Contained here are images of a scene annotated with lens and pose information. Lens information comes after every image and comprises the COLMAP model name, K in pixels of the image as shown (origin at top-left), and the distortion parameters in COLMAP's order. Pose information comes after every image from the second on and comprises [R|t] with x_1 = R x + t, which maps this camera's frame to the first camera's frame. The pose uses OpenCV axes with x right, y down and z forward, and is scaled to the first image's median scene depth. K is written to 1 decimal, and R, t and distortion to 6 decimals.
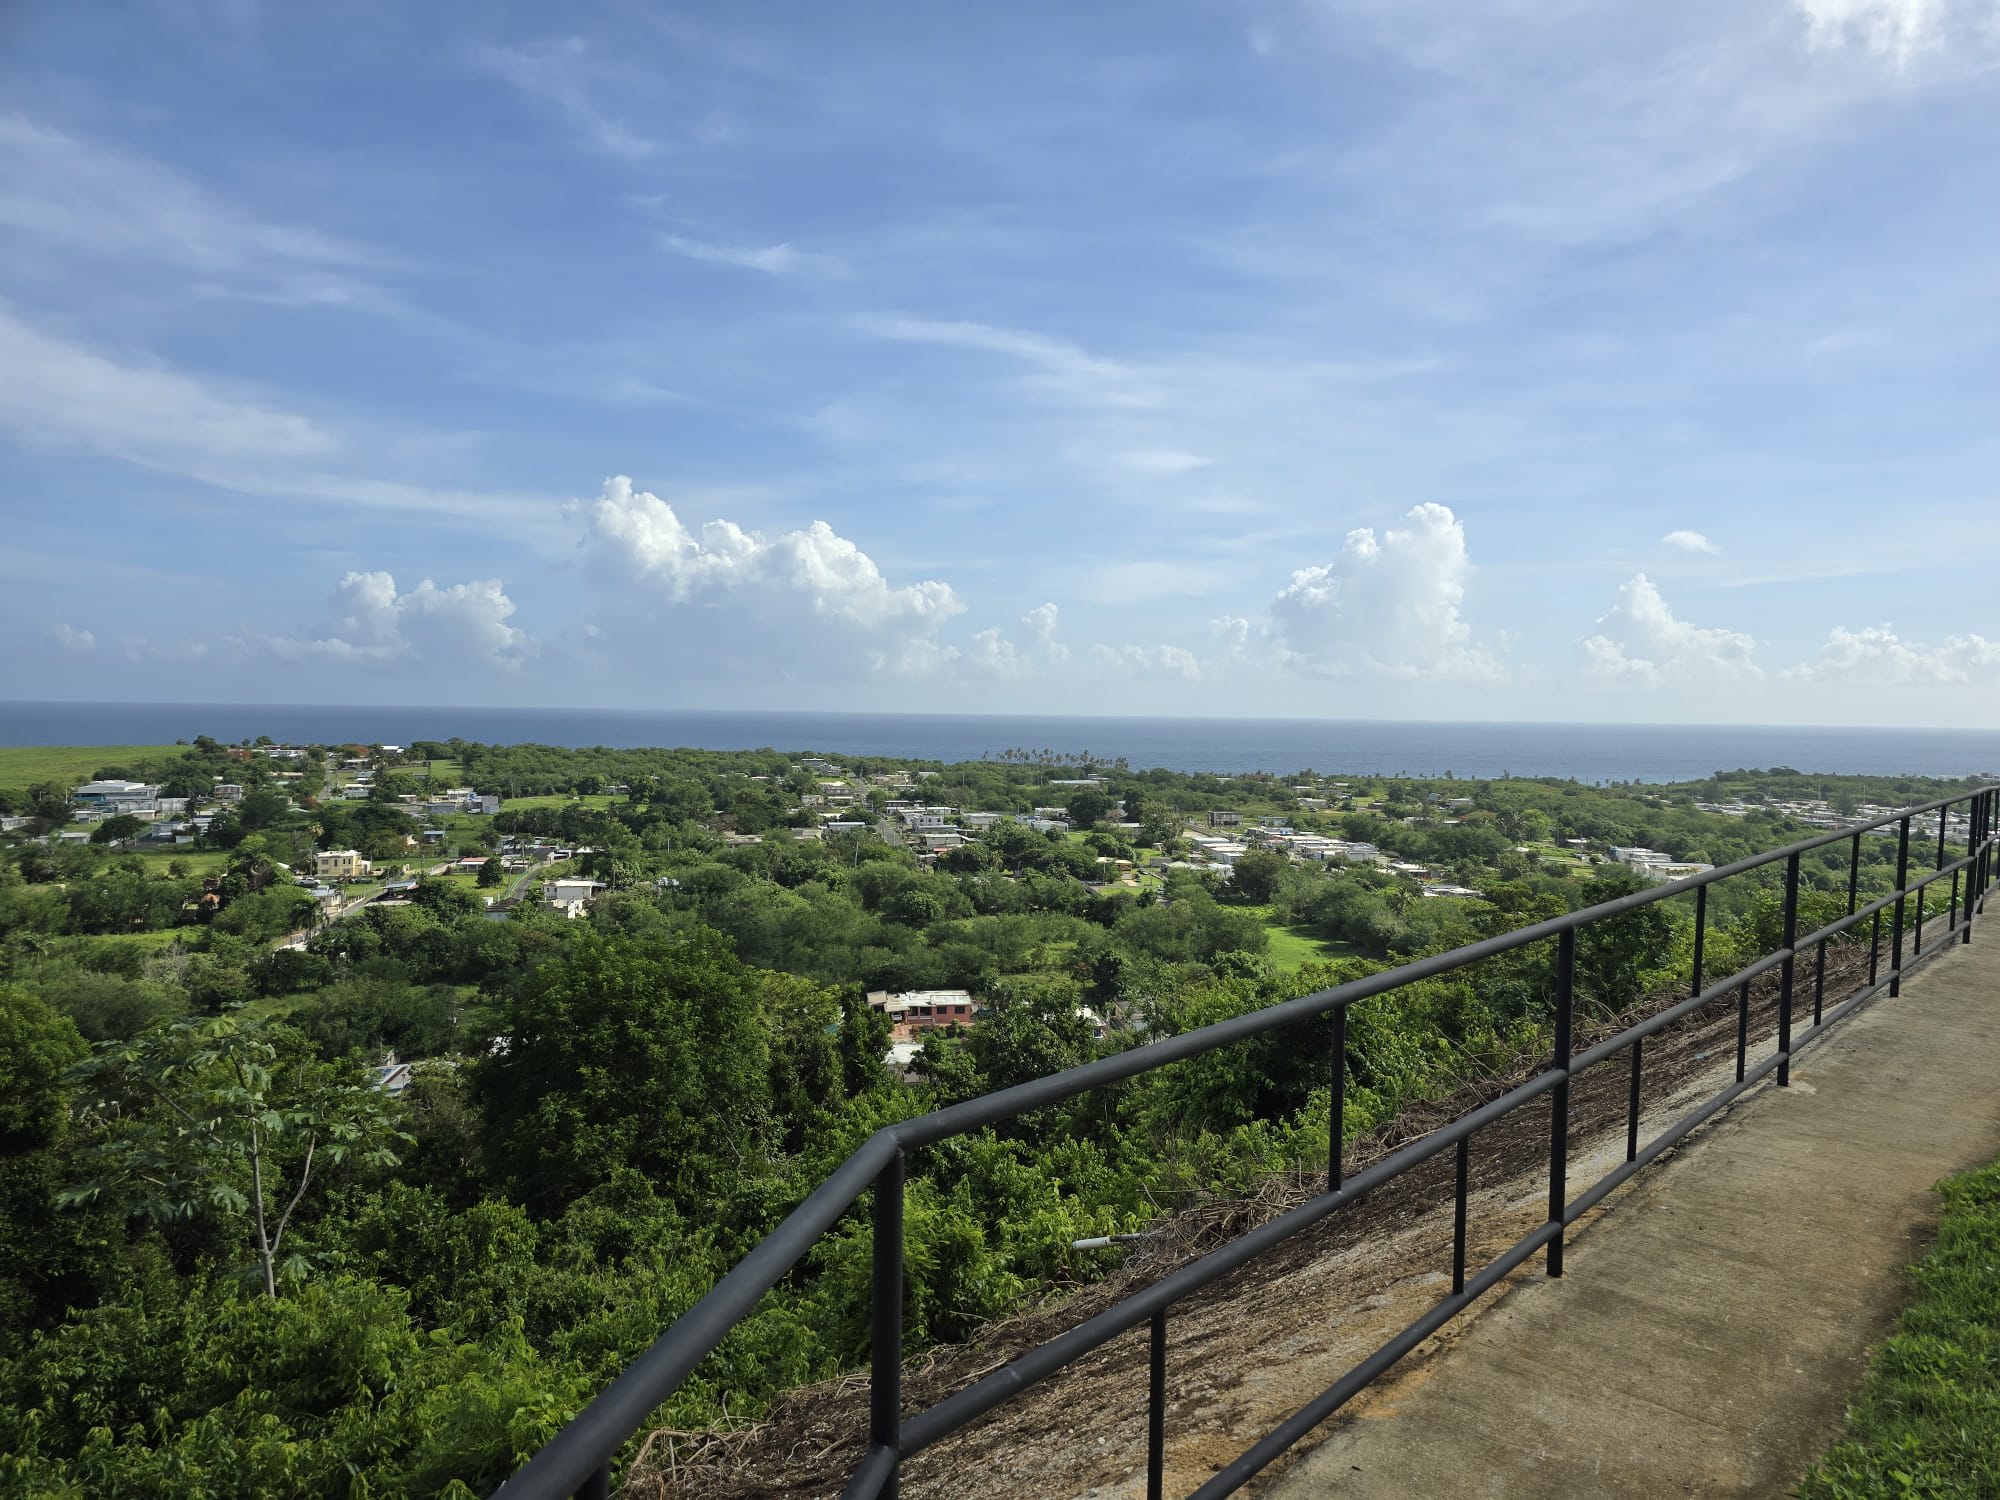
lens RADIAL K [[1376.9, 0, 996.5], [0, 1376.9, 779.9], [0, 0, 1]] dist [0.096230, -0.088799]
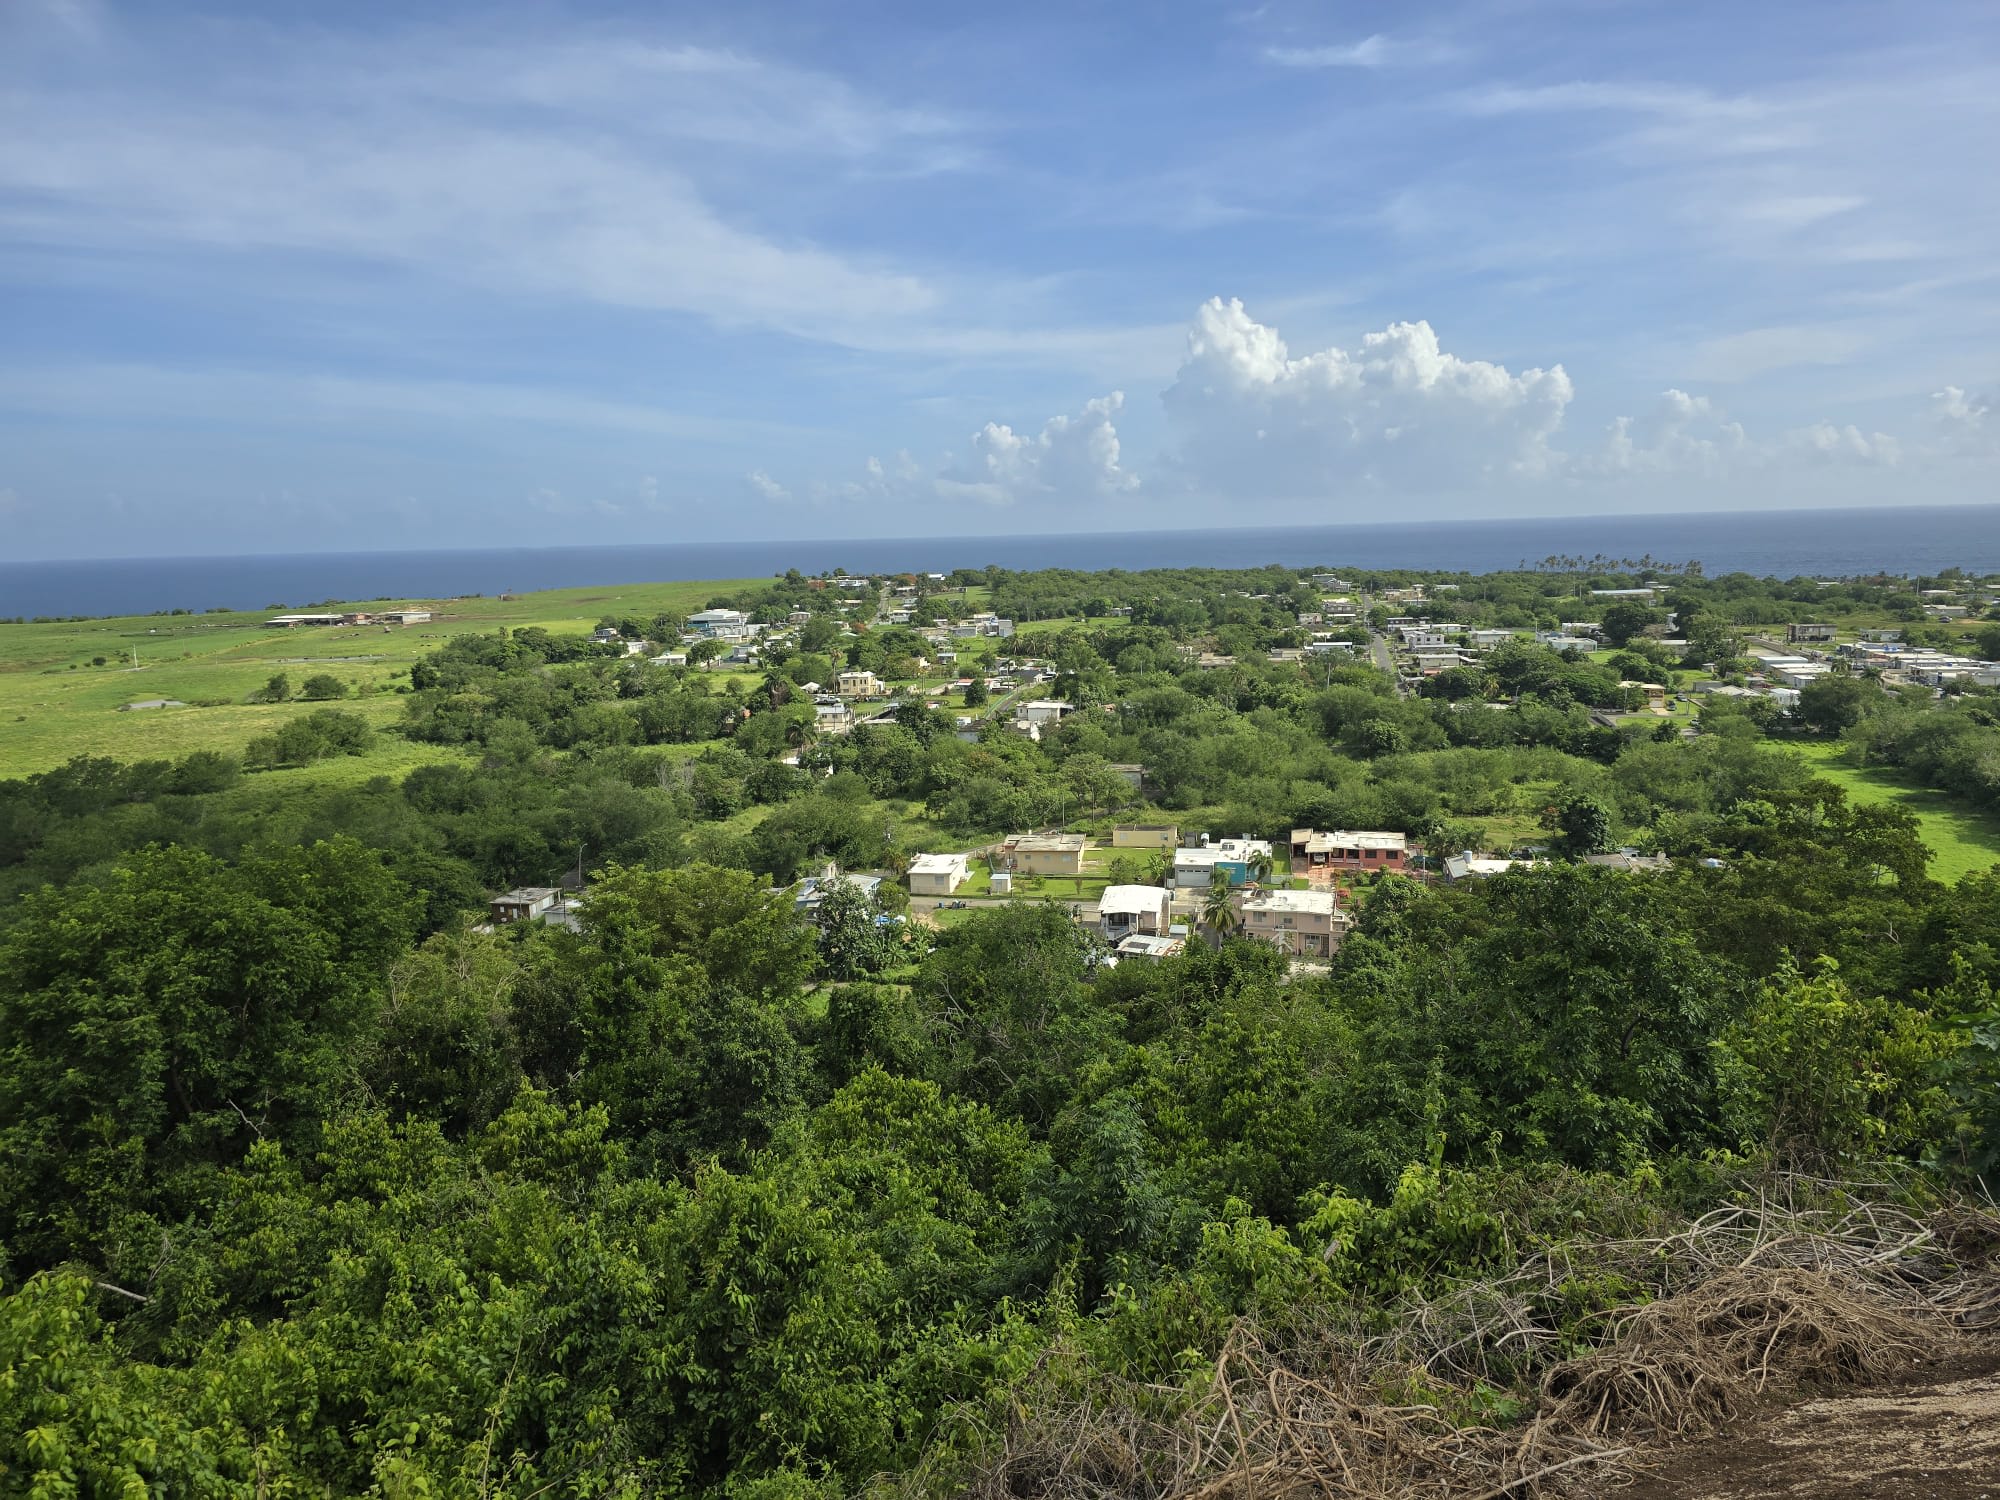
lens RADIAL K [[1313.1, 0, 1031.4], [0, 1313.1, 745.6], [0, 0, 1]] dist [0.053798, -0.057593]
pose [[0.915133, 0.025668, -0.402335, 0.066741], [0.020882, 0.993613, 0.110889, -0.003518], [0.402612, -0.109880, 0.908752, 0.082258]]
